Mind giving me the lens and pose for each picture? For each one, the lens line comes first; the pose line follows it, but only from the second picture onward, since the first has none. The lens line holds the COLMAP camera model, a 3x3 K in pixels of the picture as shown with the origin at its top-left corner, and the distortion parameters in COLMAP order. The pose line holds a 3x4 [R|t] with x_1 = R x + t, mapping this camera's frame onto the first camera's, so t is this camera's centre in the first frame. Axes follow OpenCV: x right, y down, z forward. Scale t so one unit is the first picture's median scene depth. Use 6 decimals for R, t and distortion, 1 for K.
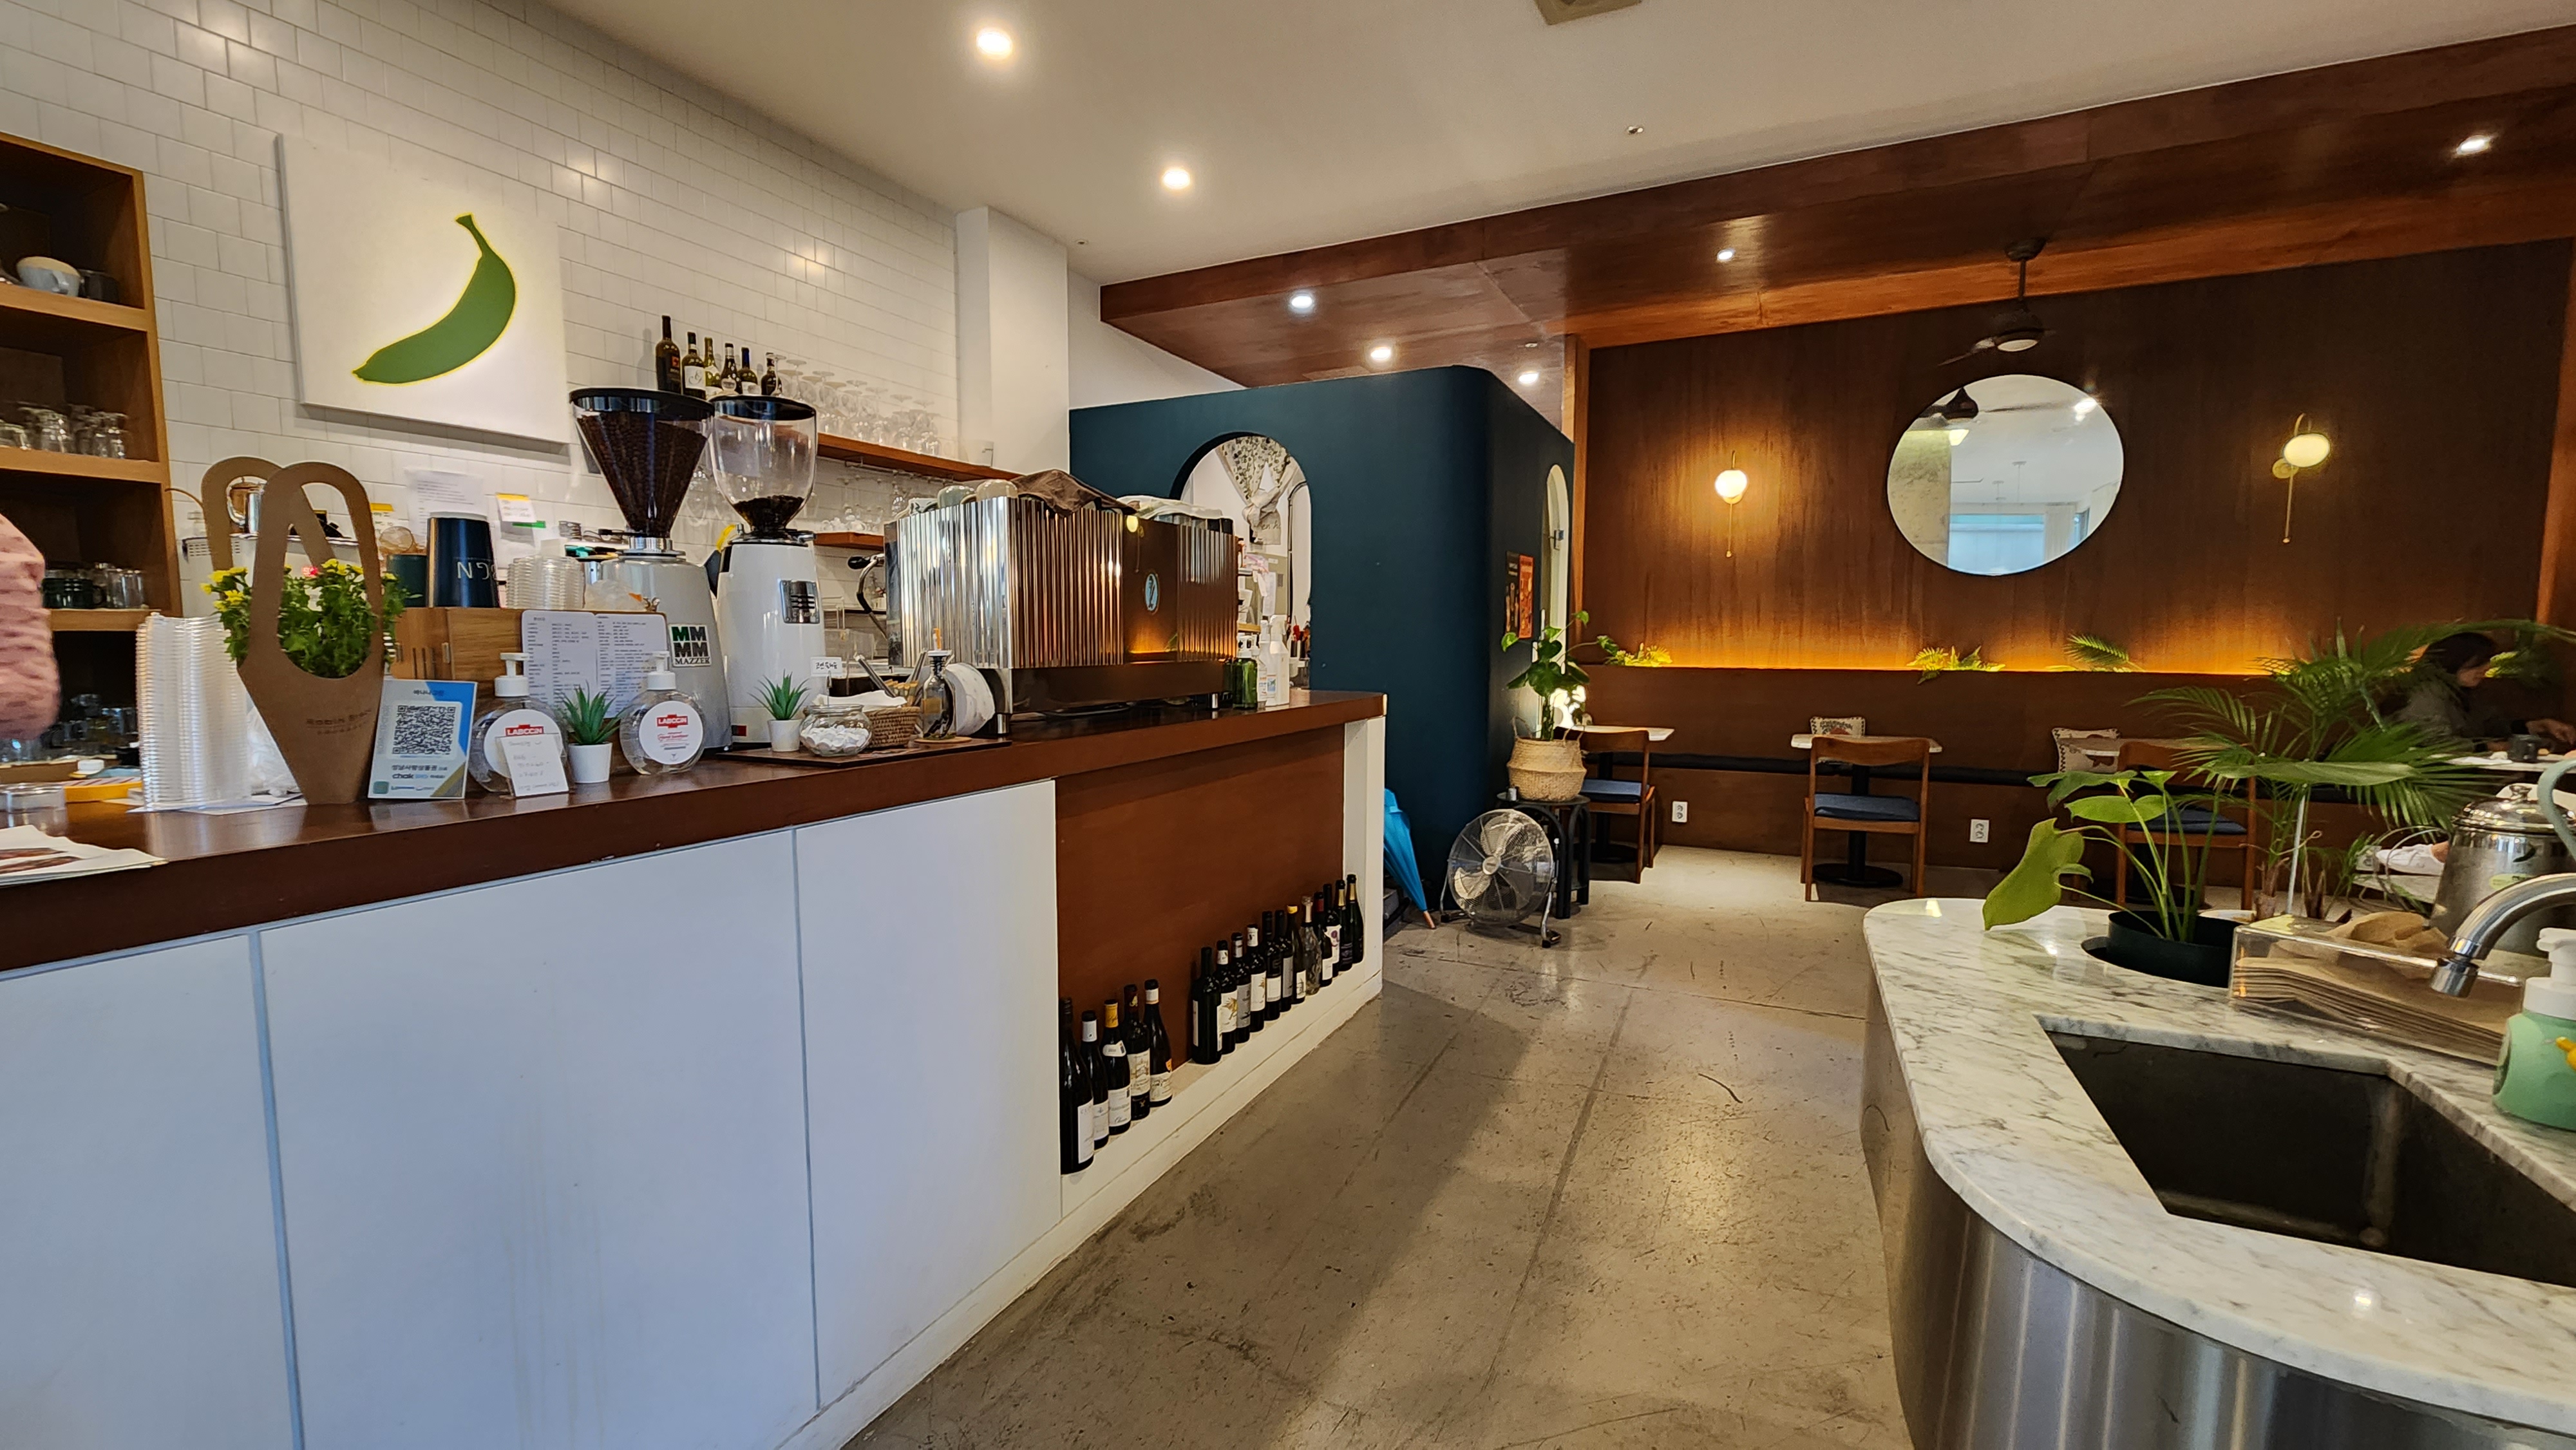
lens RADIAL K [[1051.3, 0, 1263.7], [0, 1051.3, 727.4], [0, 0, 1]] dist [0.008398, -0.003702]
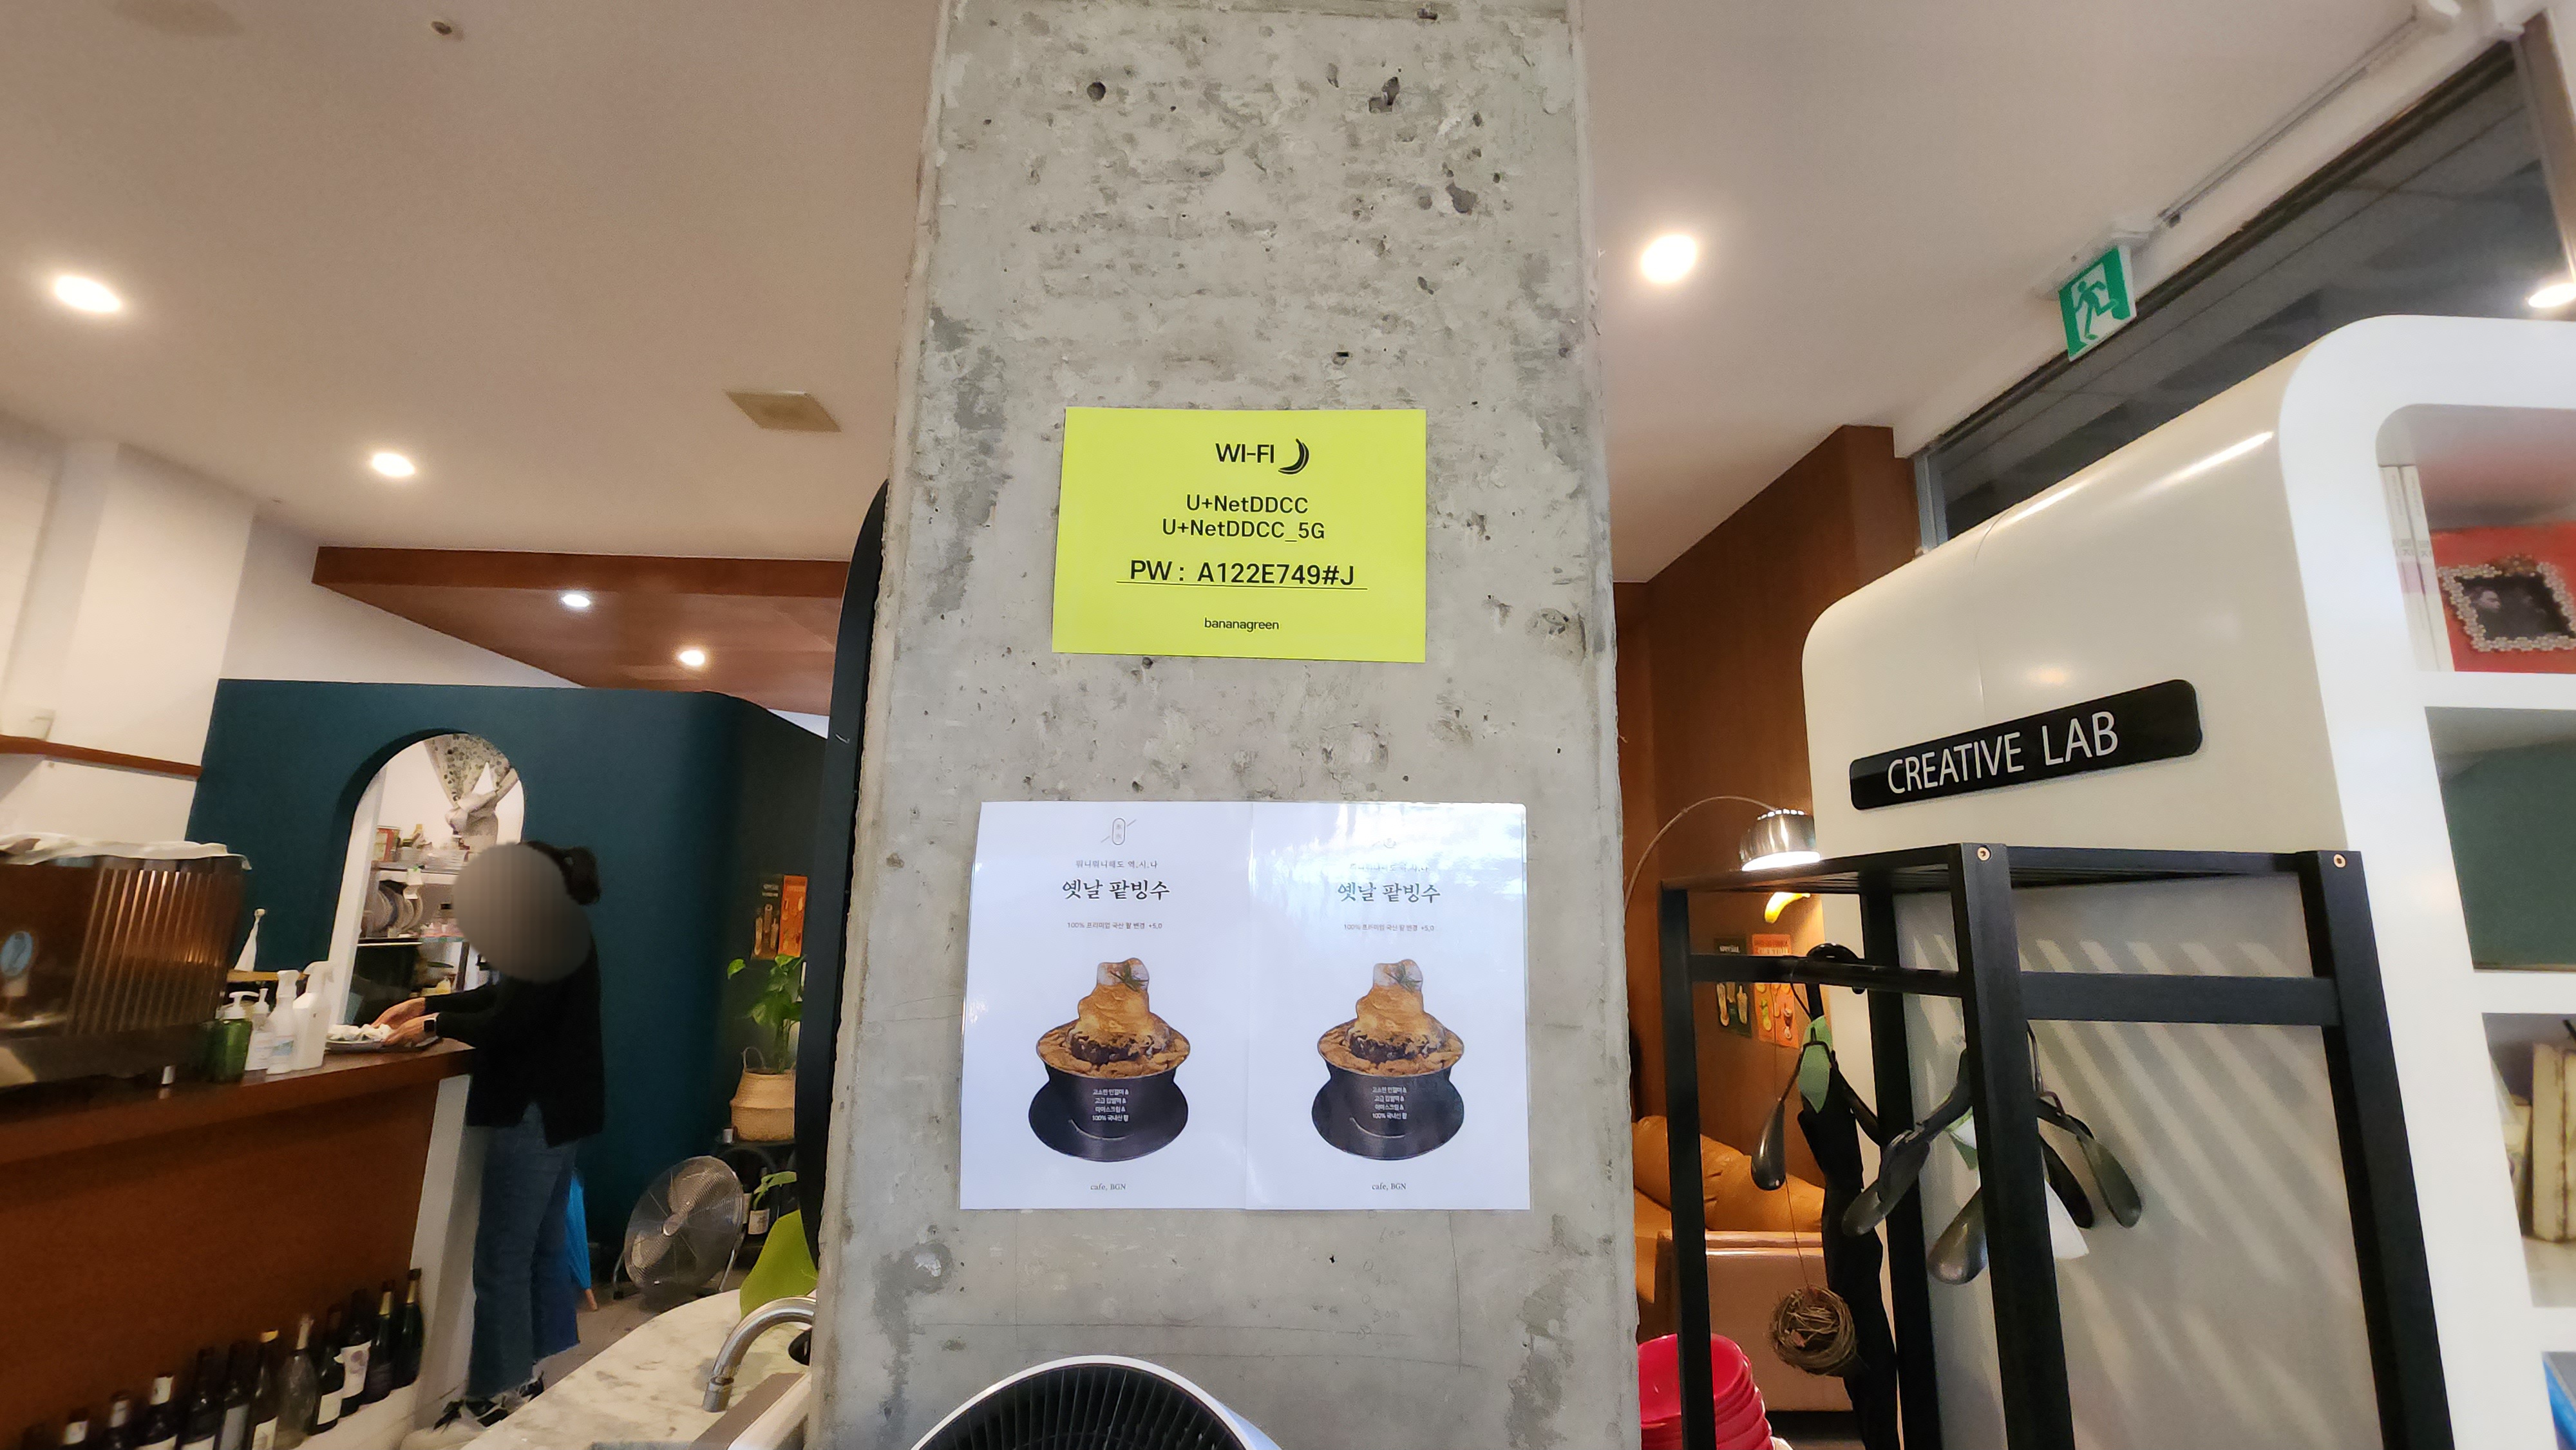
lens RADIAL K [[1051.3, 0, 1263.7], [0, 1051.3, 727.4], [0, 0, 1]] dist [0.008398, -0.003702]
pose [[0.882490, 0.102968, 0.458921, 0.293032], [0.021192, 0.966045, -0.257503, -0.055453], [-0.469853, 0.236970, 0.850343, -0.163142]]
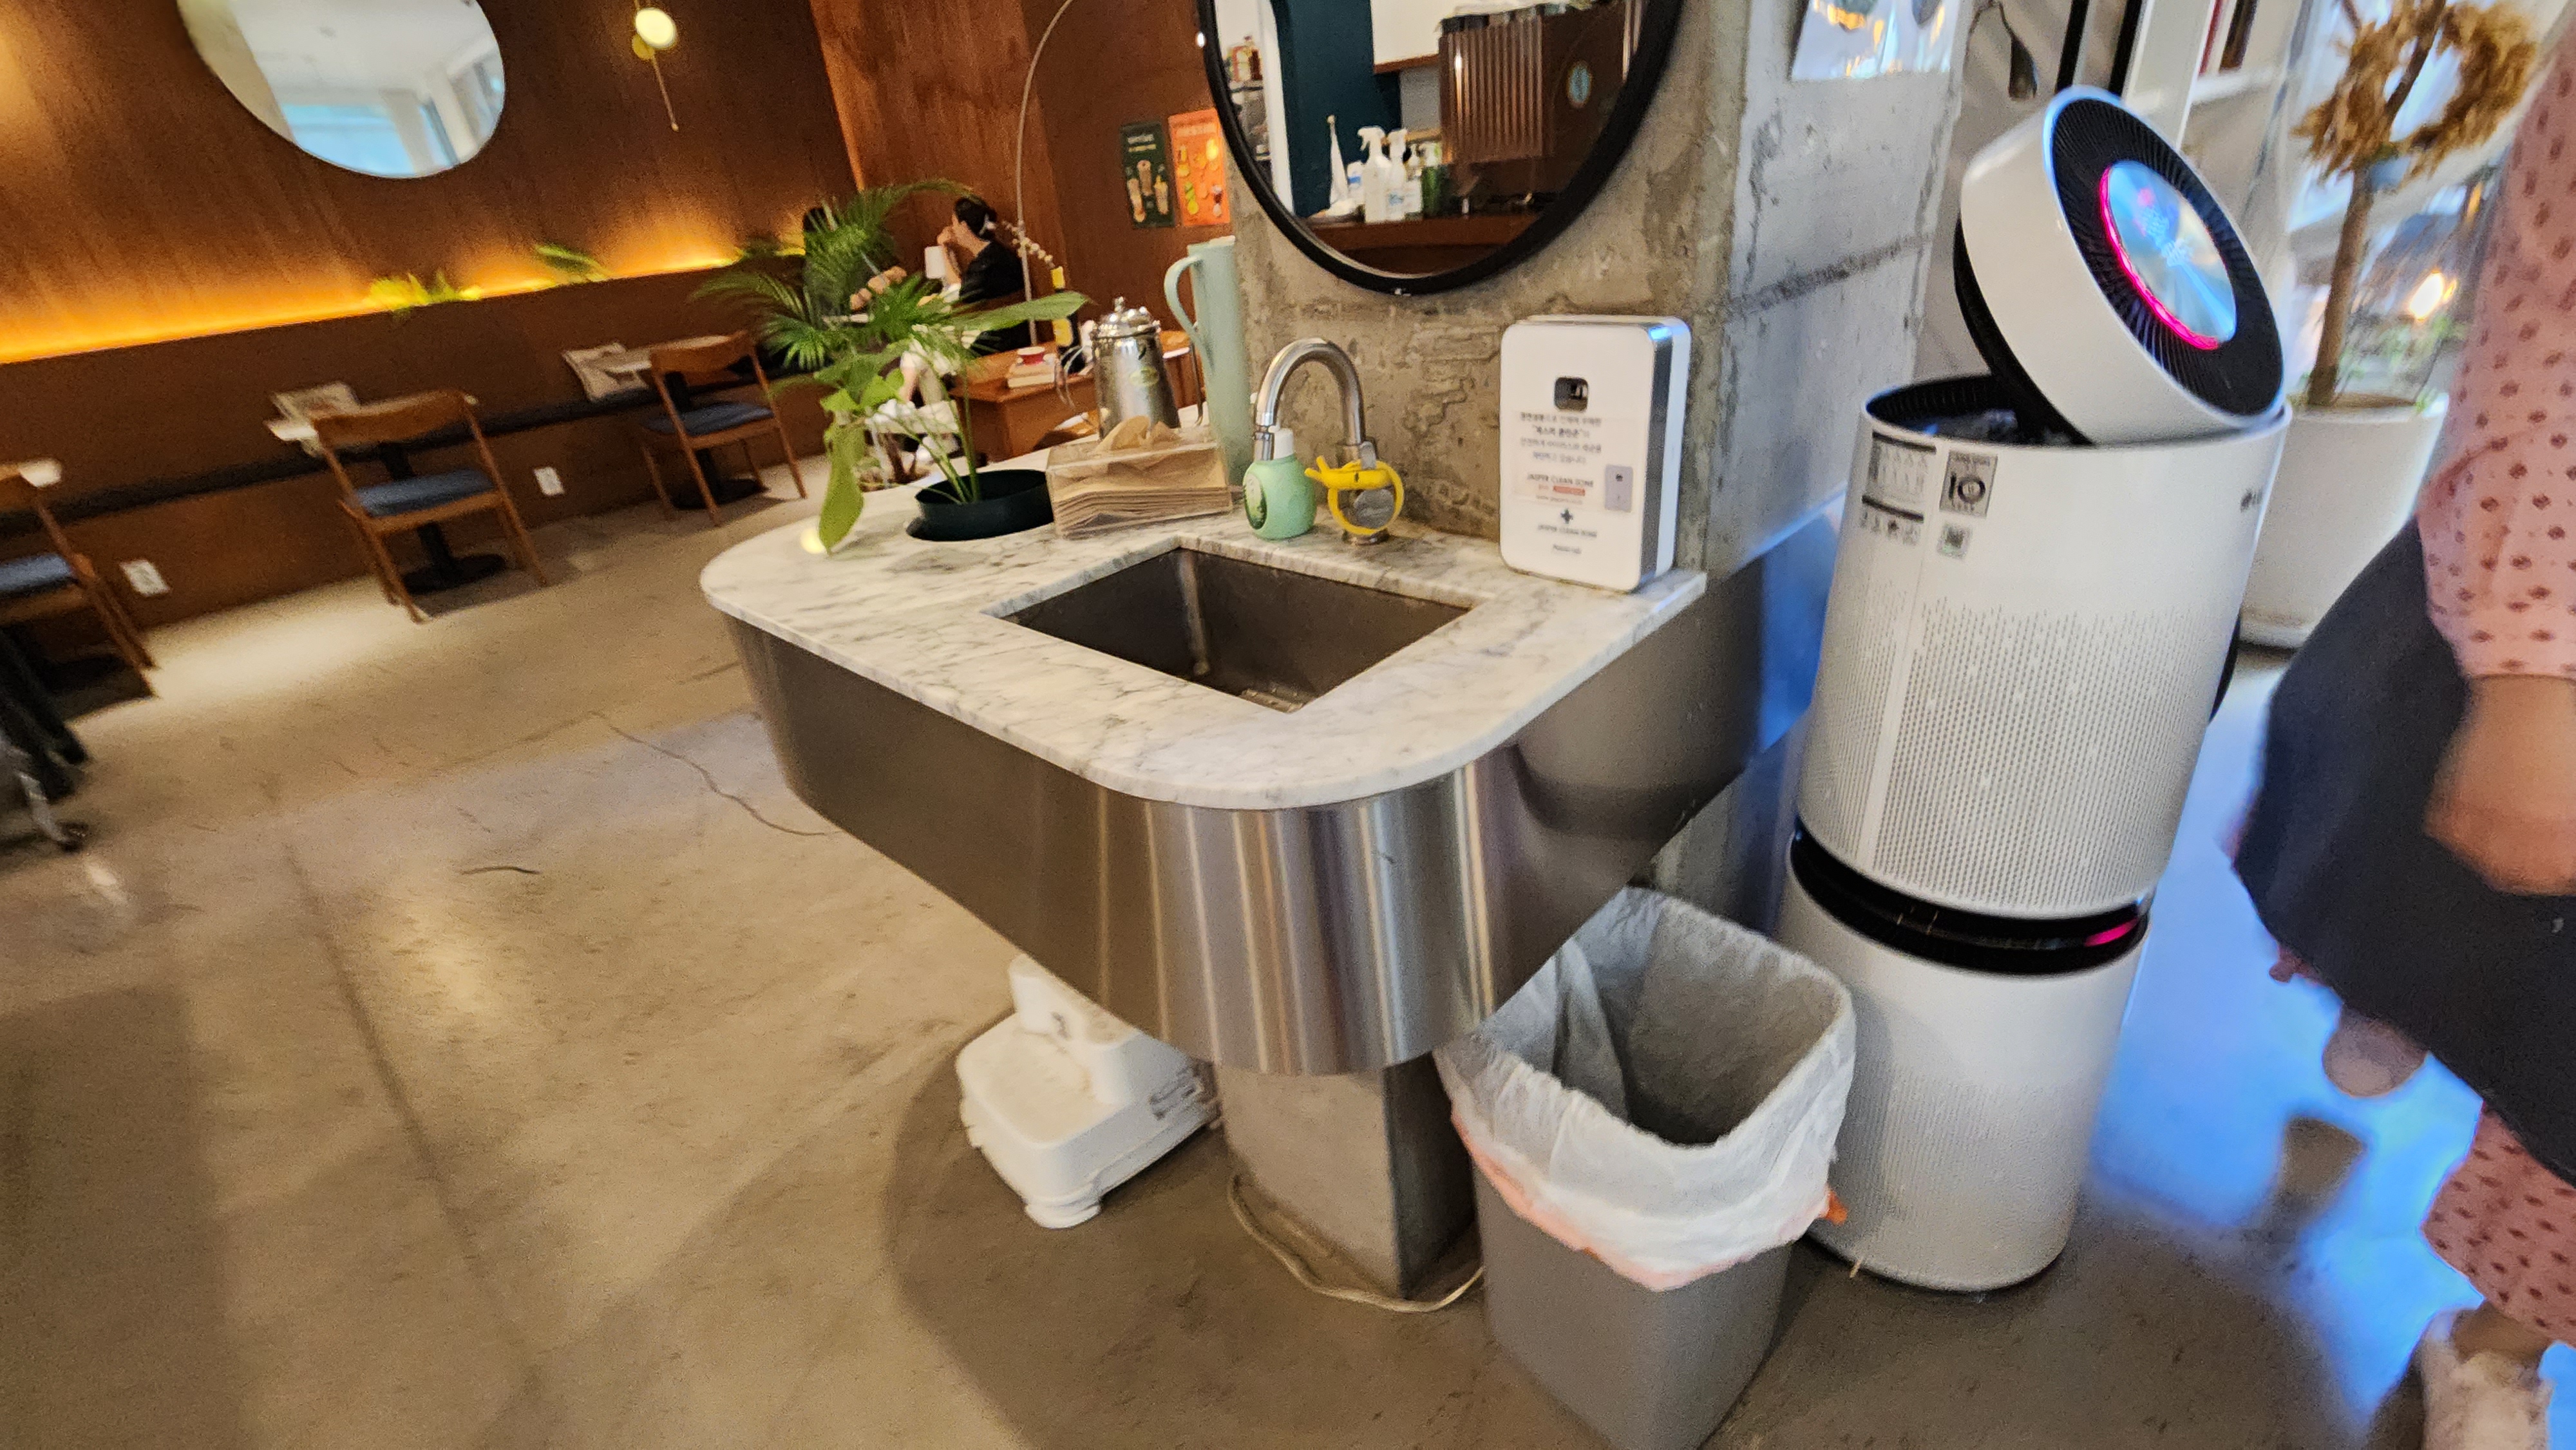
lens RADIAL K [[1067.8, 0, 1296.4], [0, 1067.8, 718.8], [0, 0, 1]] dist [0.000582, -0.000289]
pose [[0.291009, -0.464858, 0.836194, -0.020341], [0.179667, 0.885025, 0.429478, -0.004066], [-0.939699, 0.025254, 0.341070, 0.149235]]
